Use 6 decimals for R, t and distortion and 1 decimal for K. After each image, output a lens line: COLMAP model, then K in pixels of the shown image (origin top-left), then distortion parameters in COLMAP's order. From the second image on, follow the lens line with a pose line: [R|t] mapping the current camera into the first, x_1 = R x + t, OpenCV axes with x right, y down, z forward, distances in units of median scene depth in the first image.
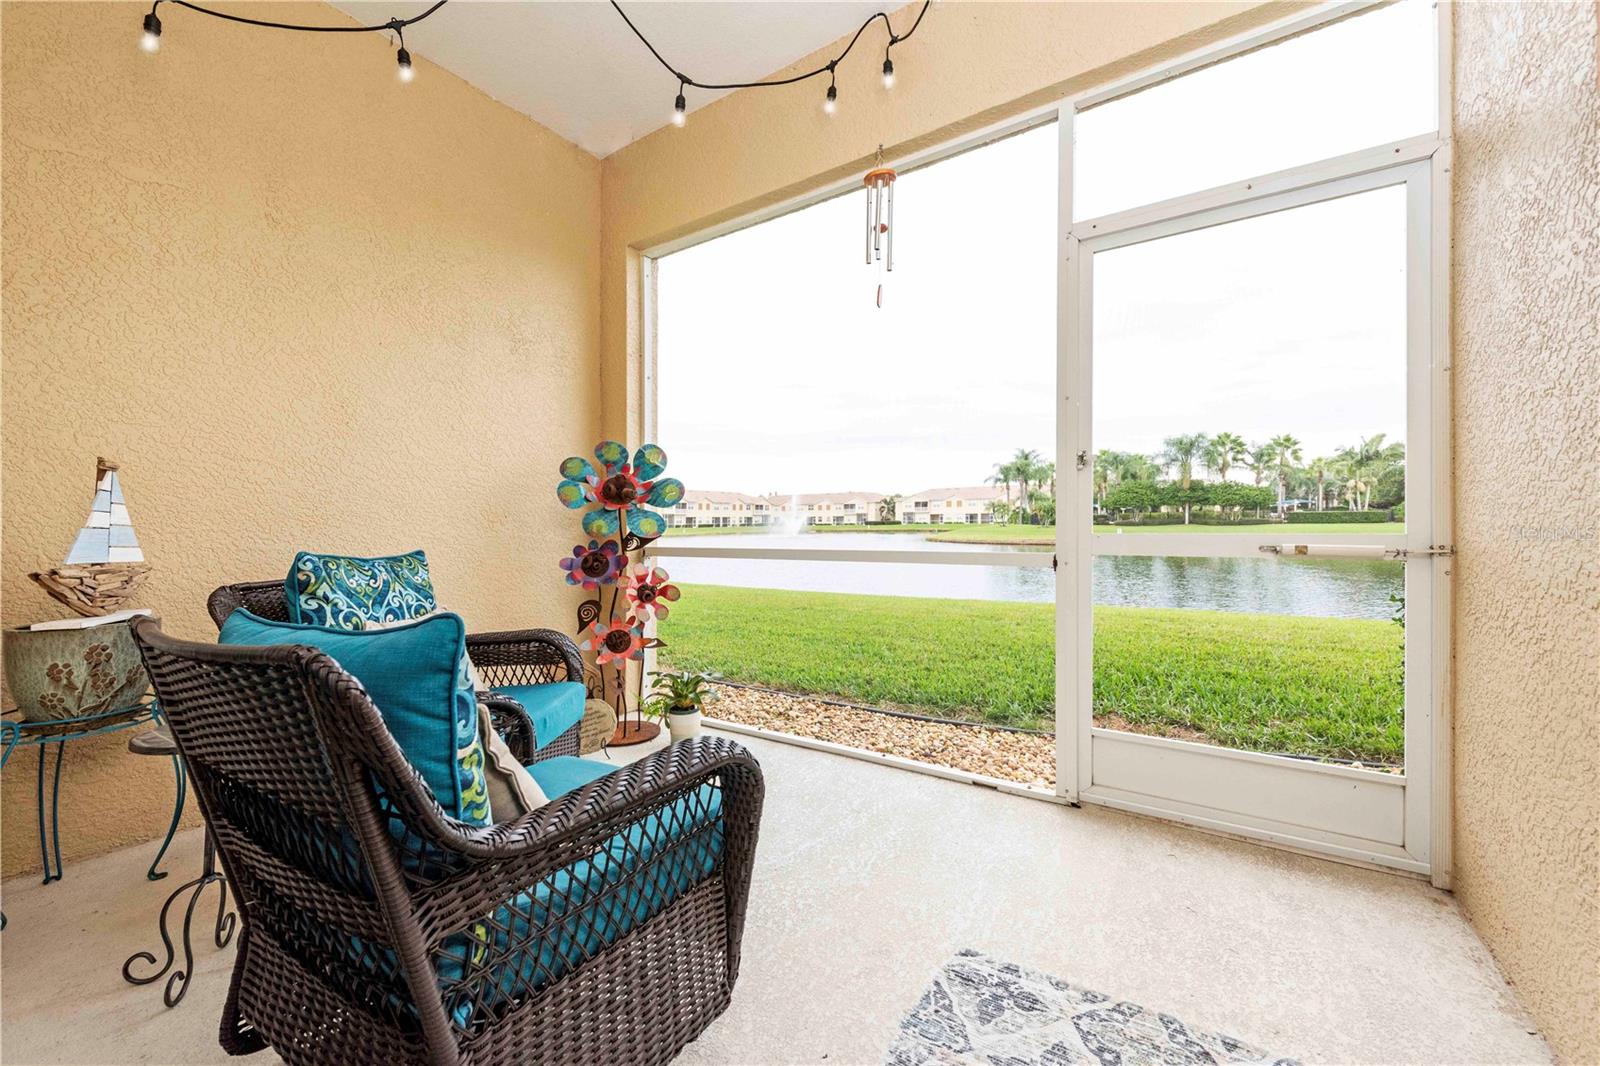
lens RADIAL K [[617.7, 0, 793.2], [0, 617.7, 527.6], [0, 0, 1]] dist [0.016782, -0.003268]
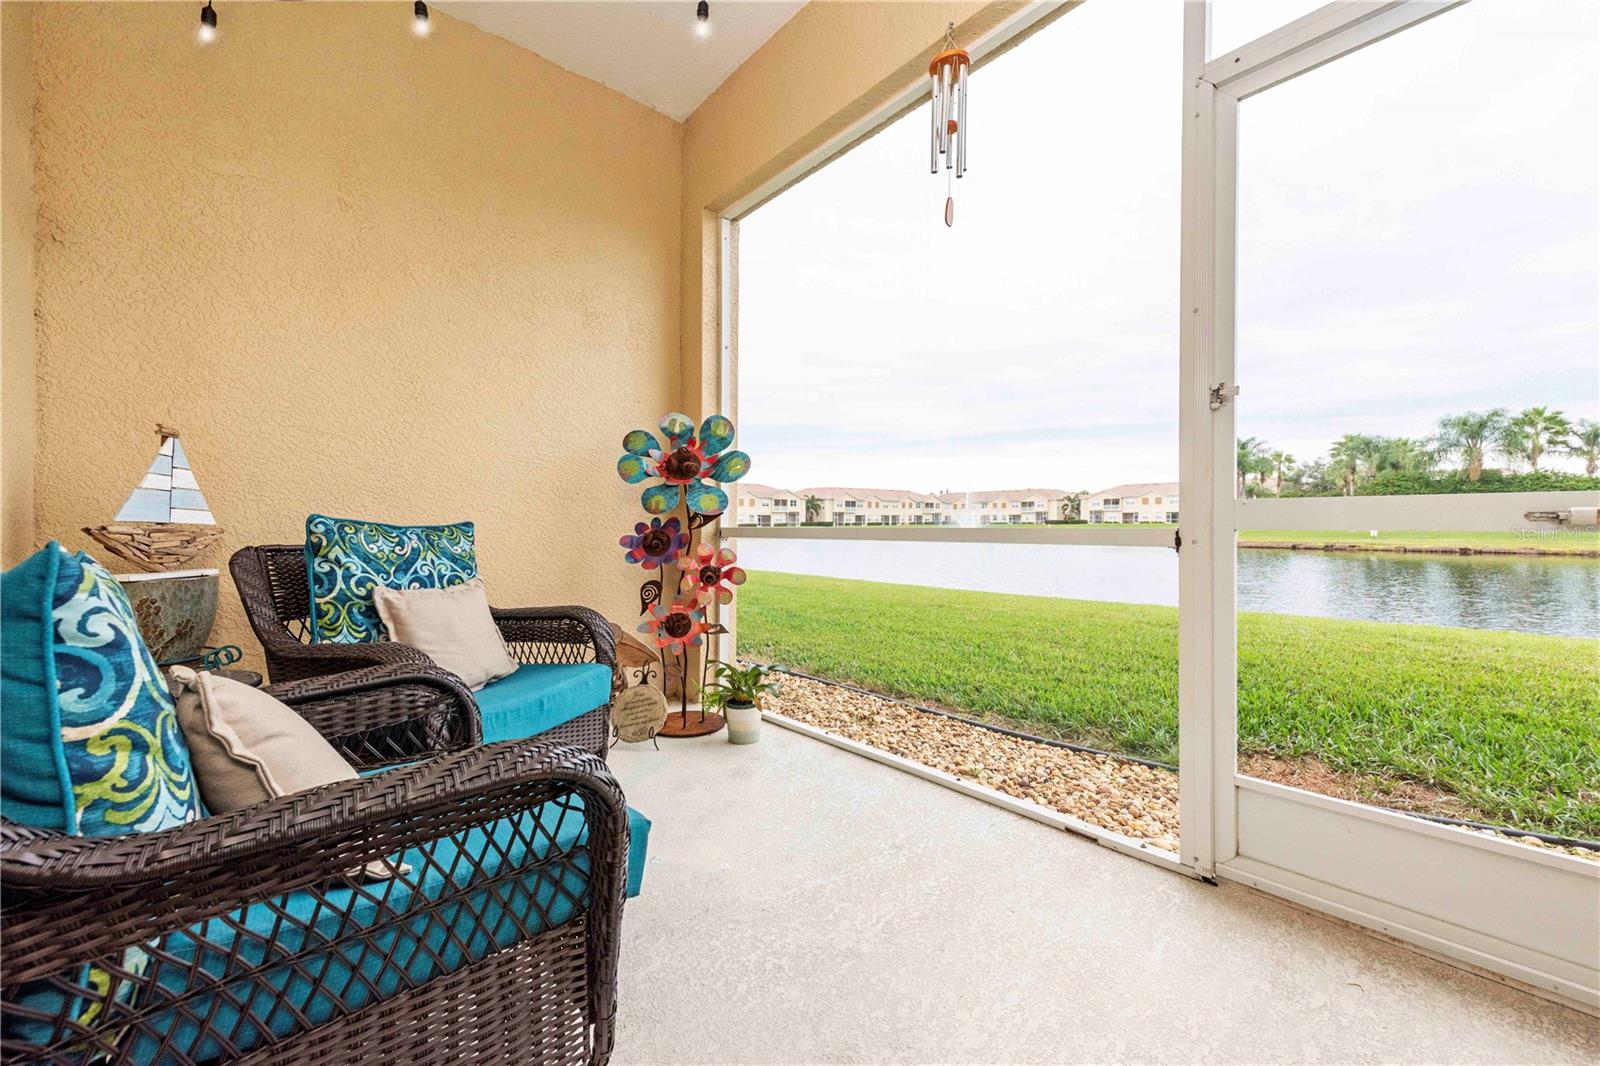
lens RADIAL K [[618.8, 0, 804.6], [0, 618.8, 523.8], [0, 0, 1]] dist [0.014183, -0.002825]
pose [[0.967506, 0.005897, -0.252779, 0.140012], [-0.006805, 0.999973, -0.002717, 0.032033], [0.252756, 0.004349, 0.967520, 0.143120]]
